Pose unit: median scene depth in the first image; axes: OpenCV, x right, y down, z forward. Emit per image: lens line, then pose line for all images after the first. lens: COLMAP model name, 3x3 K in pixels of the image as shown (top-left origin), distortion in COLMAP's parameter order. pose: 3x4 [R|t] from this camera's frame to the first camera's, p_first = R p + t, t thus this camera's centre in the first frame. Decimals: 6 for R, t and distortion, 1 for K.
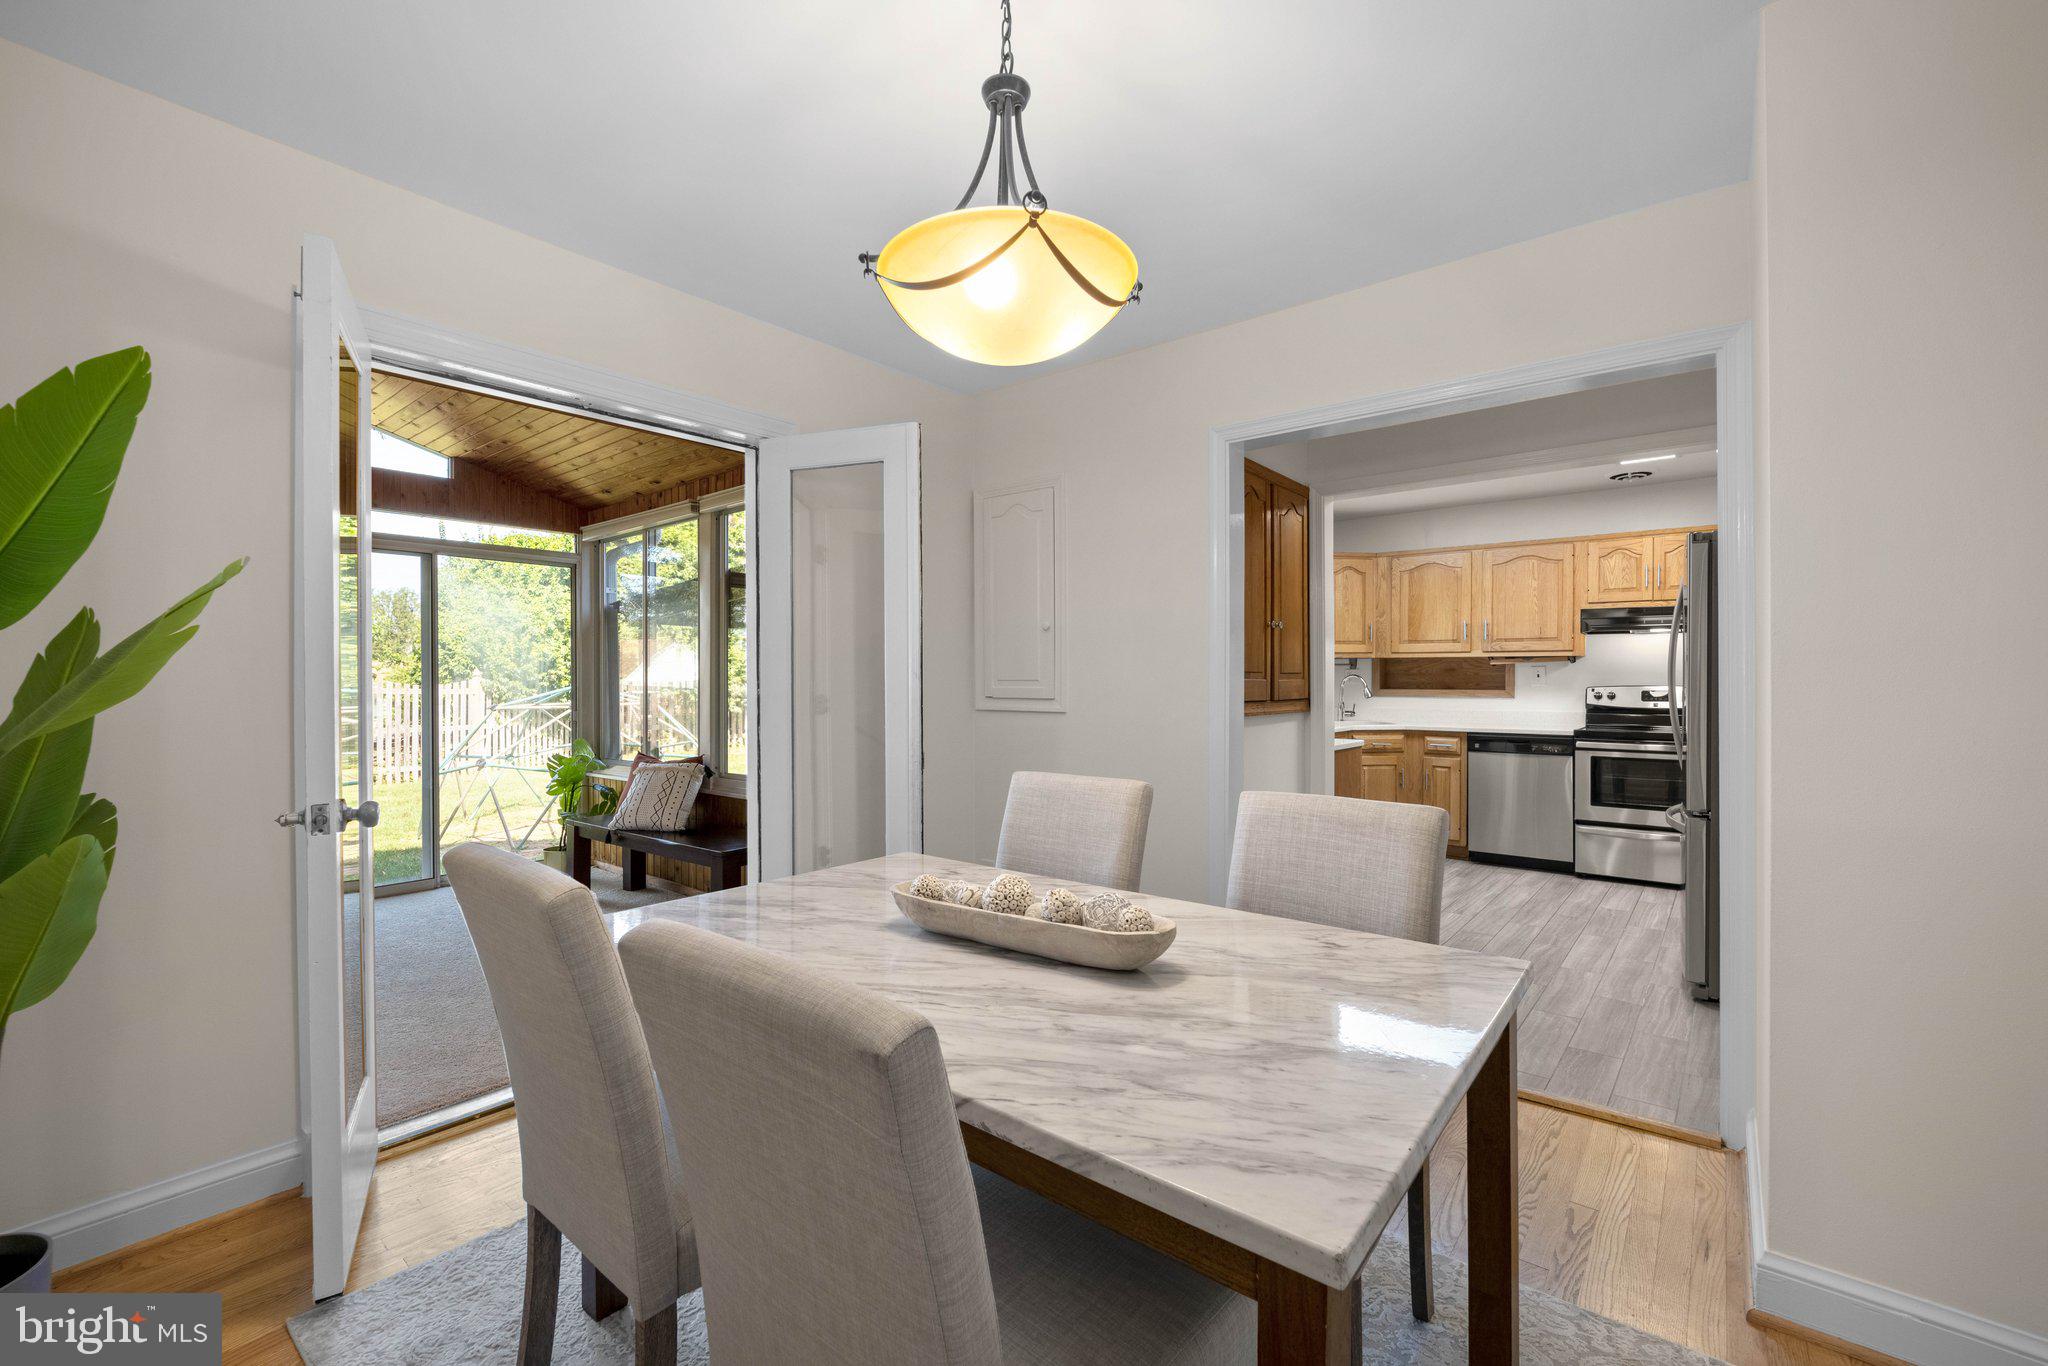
lens RADIAL K [[851.4, 0, 1024.0], [0, 851.4, 683.0], [0, 0, 1]] dist [-0.001275, -0.000039]
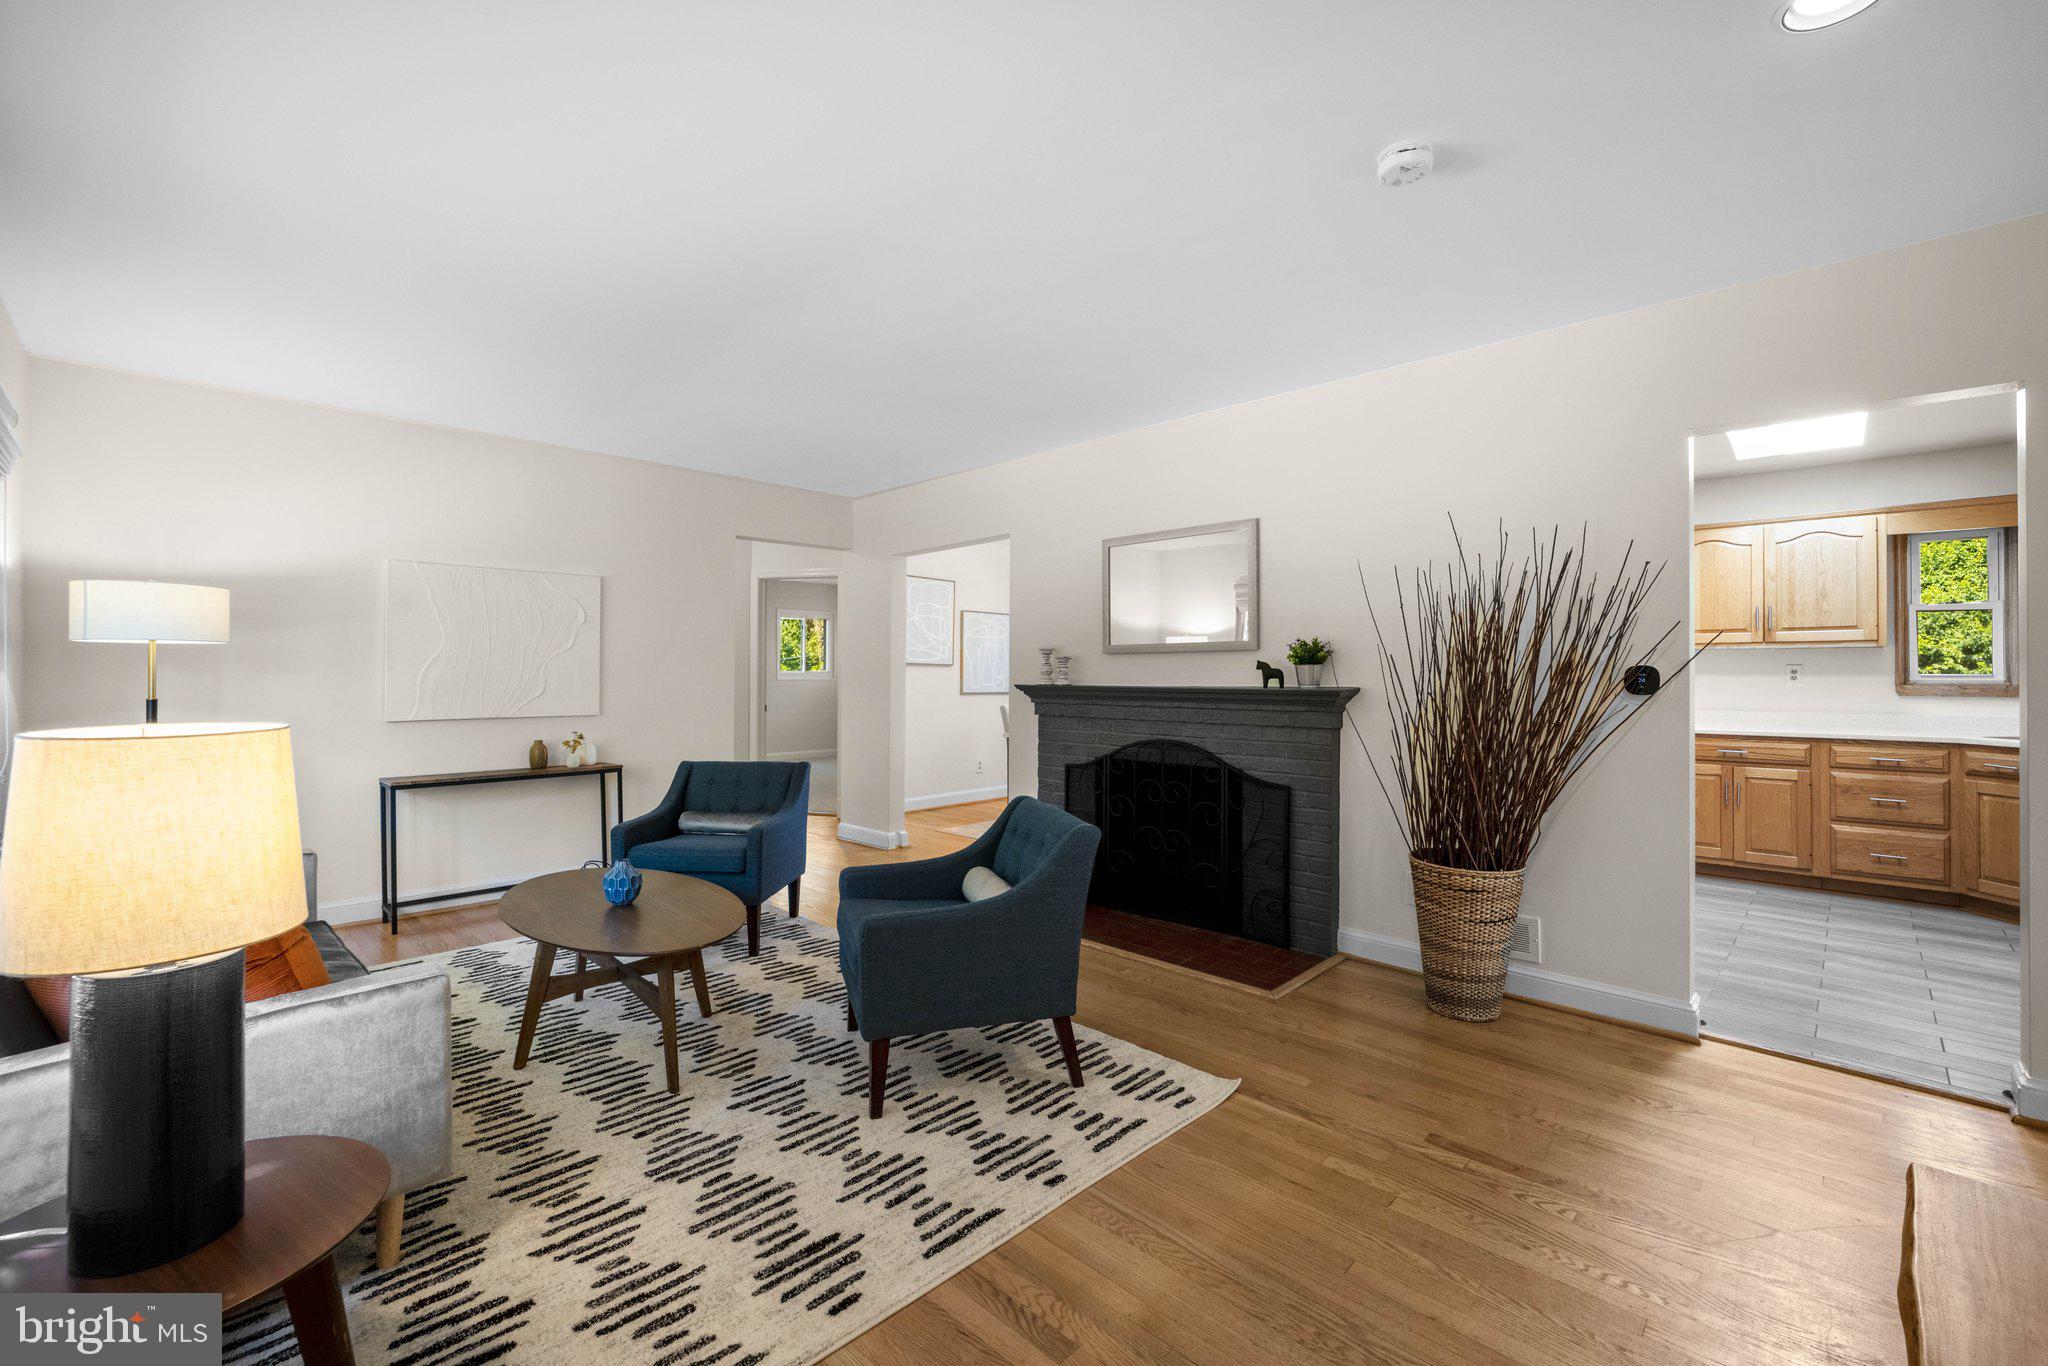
lens RADIAL K [[842.6, 0, 1046.9], [0, 842.6, 674.2], [0, 0, 1]] dist [-0.004286, -0.000455]
pose [[-0.066519, -0.003055, -0.997780, 1.199195], [0.001272, 0.999994, -0.003147, -0.004085], [0.997784, -0.001479, -0.066515, 0.261144]]
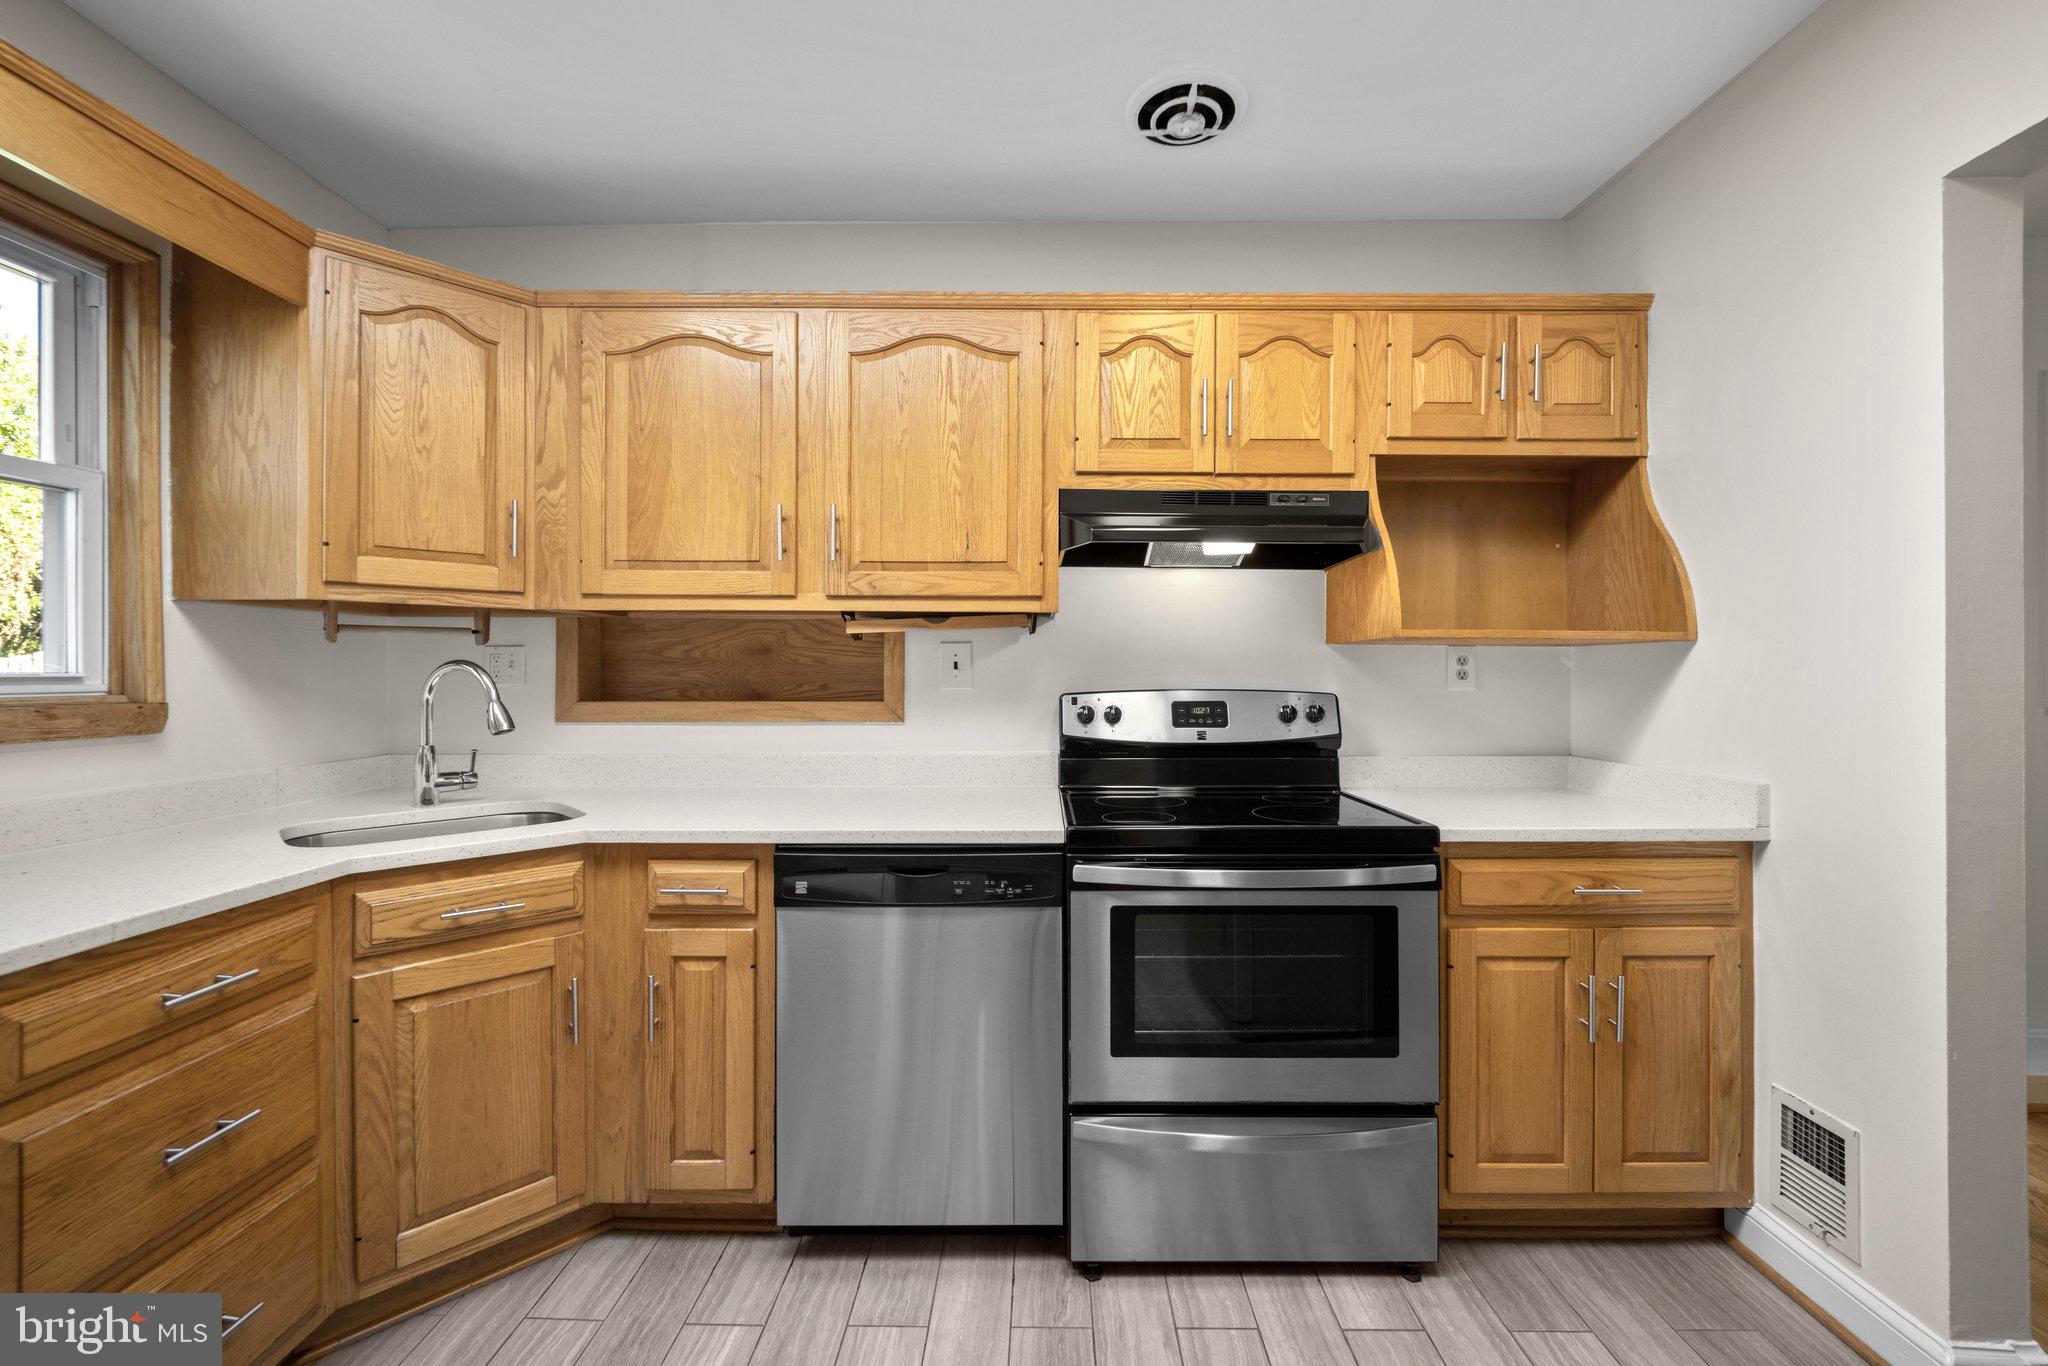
lens RADIAL K [[842.6, 0, 1046.9], [0, 842.6, 674.2], [0, 0, 1]] dist [-0.004286, -0.000455]
pose [[0.765729, -0.002885, 0.643157, 0.395176], [0.002077, 0.999996, 0.002012, -0.005121], [-0.643160, -0.000205, 0.765732, 0.692028]]
